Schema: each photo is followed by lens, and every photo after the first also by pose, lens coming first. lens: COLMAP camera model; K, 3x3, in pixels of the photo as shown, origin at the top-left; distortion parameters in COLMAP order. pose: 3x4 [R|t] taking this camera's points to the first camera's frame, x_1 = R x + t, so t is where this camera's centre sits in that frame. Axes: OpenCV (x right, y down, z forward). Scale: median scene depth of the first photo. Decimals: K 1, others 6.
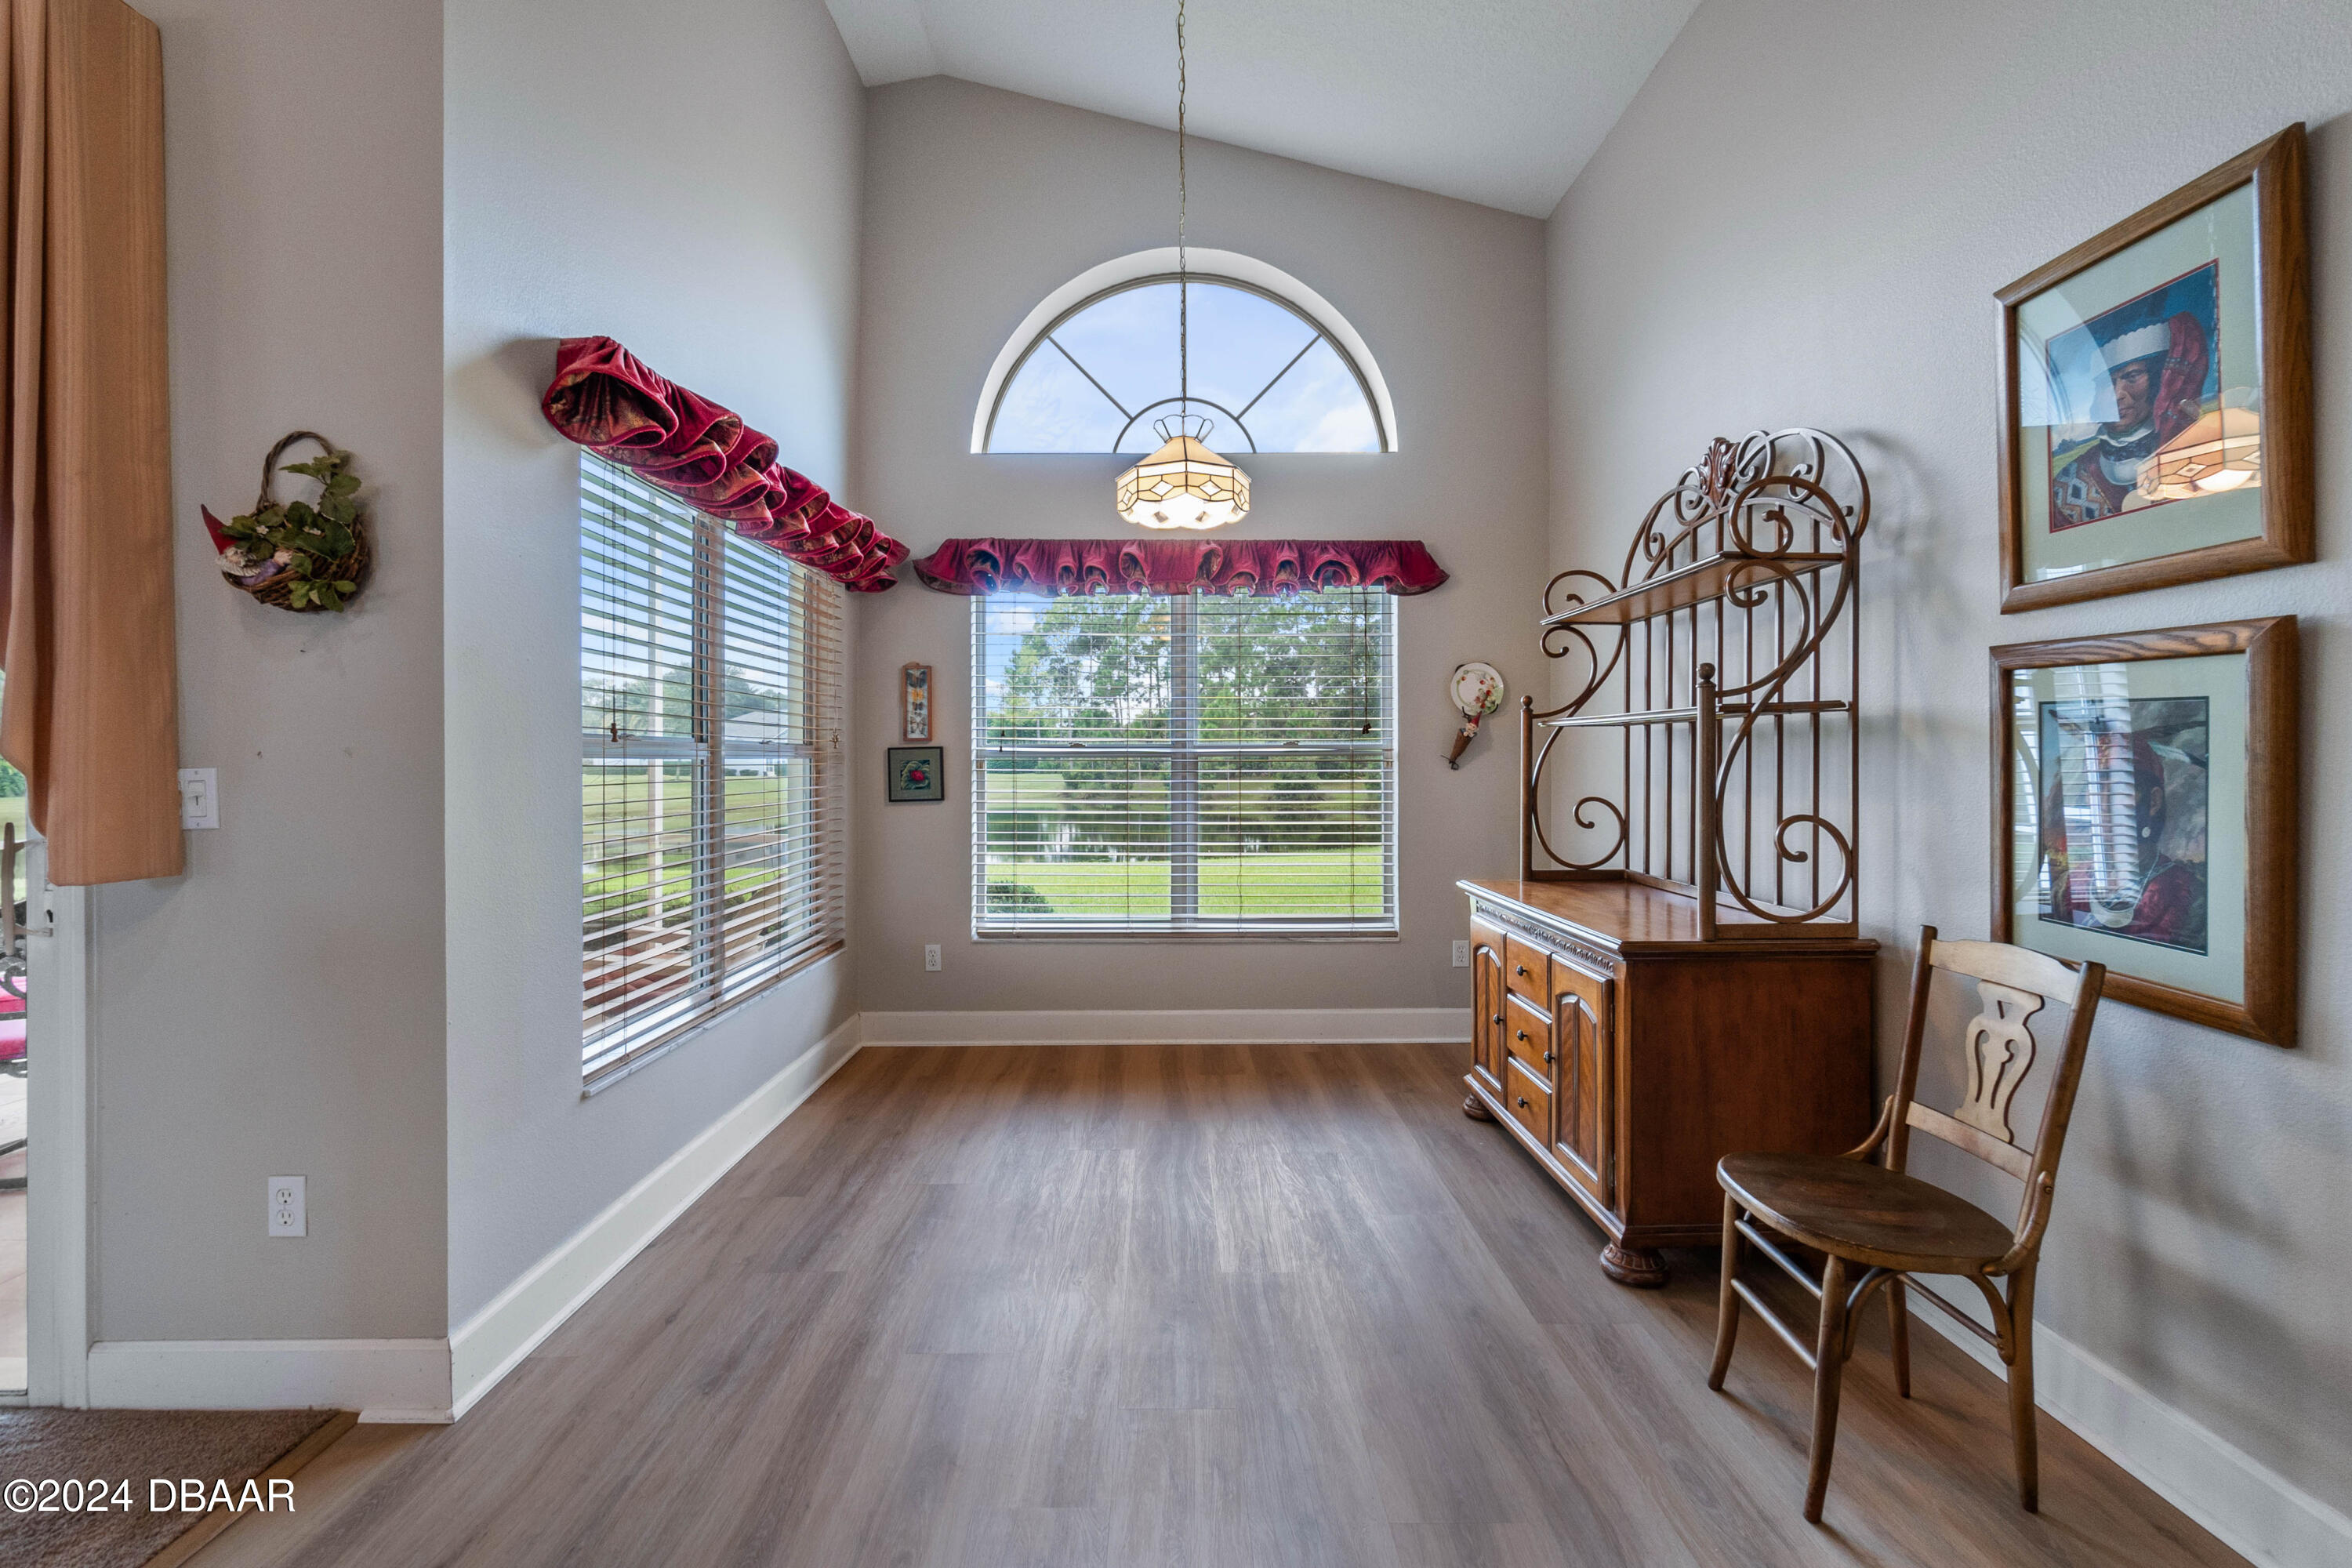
lens RADIAL K [[1004.6, 0, 1175.7], [0, 1004.6, 759.6], [0, 0, 1]] dist [-0.003906, -0.001083]
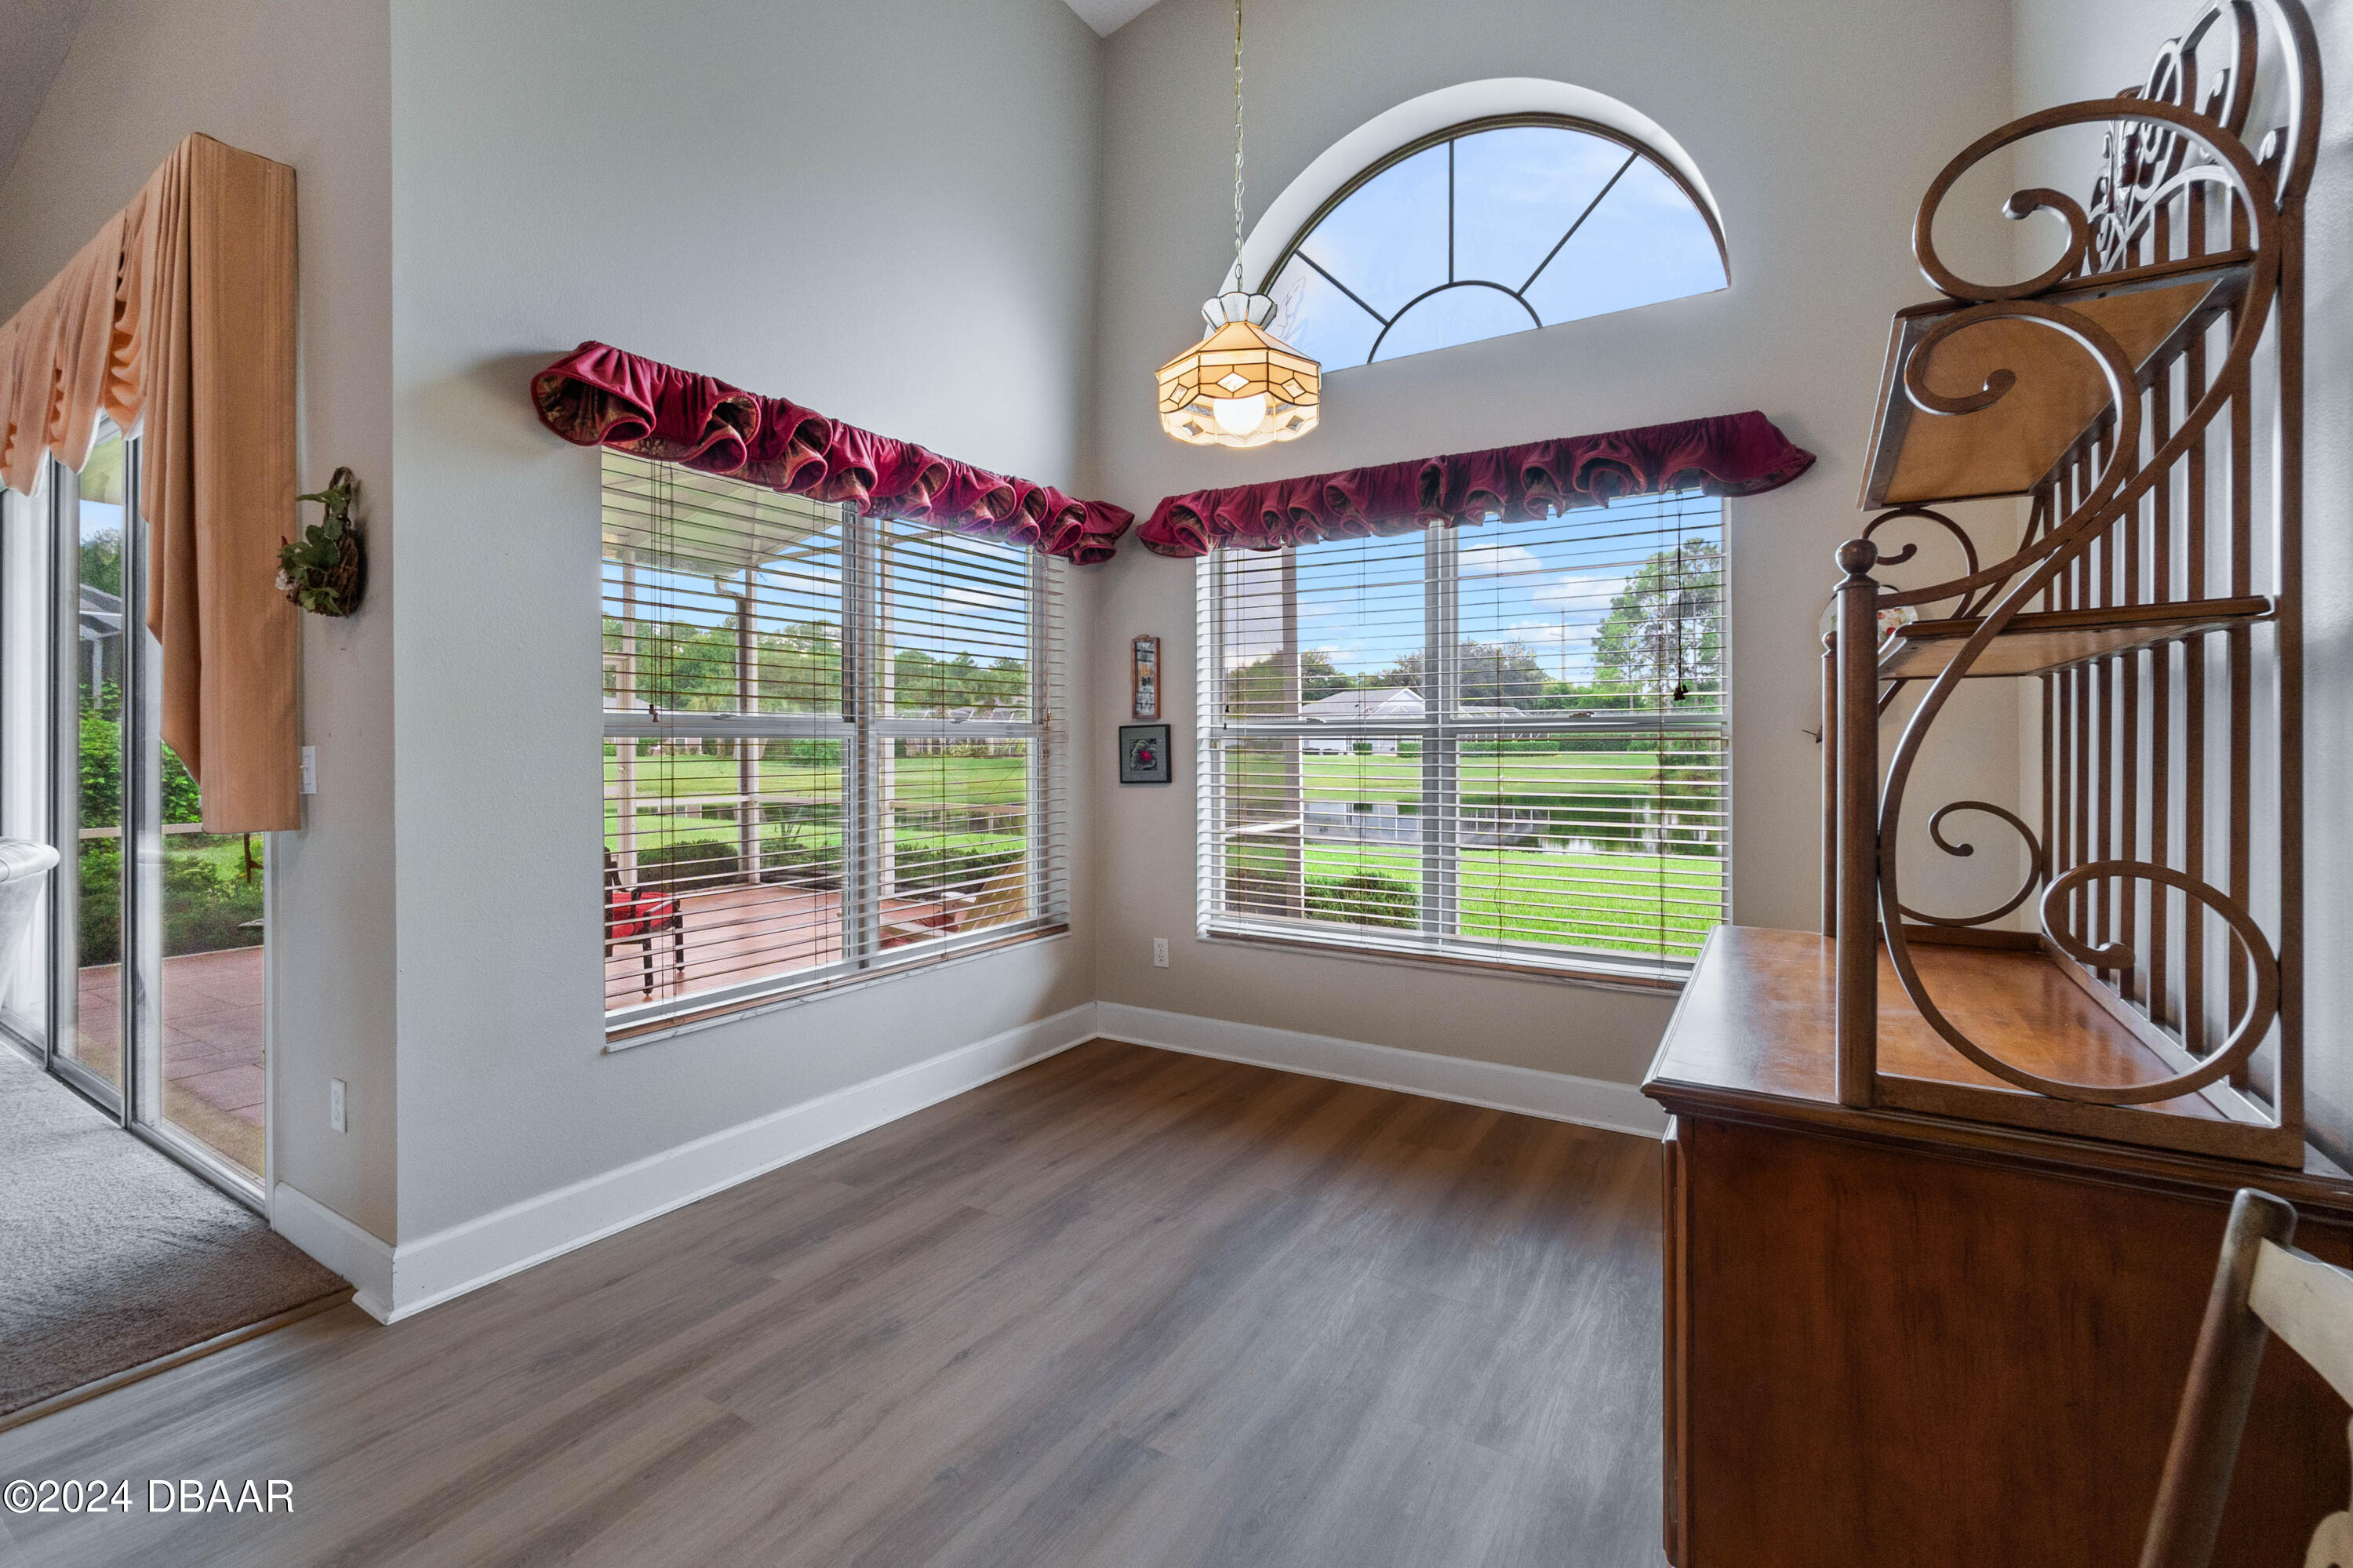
lens RADIAL K [[1019.5, 0, 1179.0], [0, 1019.5, 740.9], [0, 0, 1]] dist [-0.001558, -0.000369]
pose [[0.846128, 0.000167, -0.532979, 0.289759], [0.001118, 0.999997, 0.002088, 0.000215], [0.532978, -0.002363, 0.846126, 0.226271]]
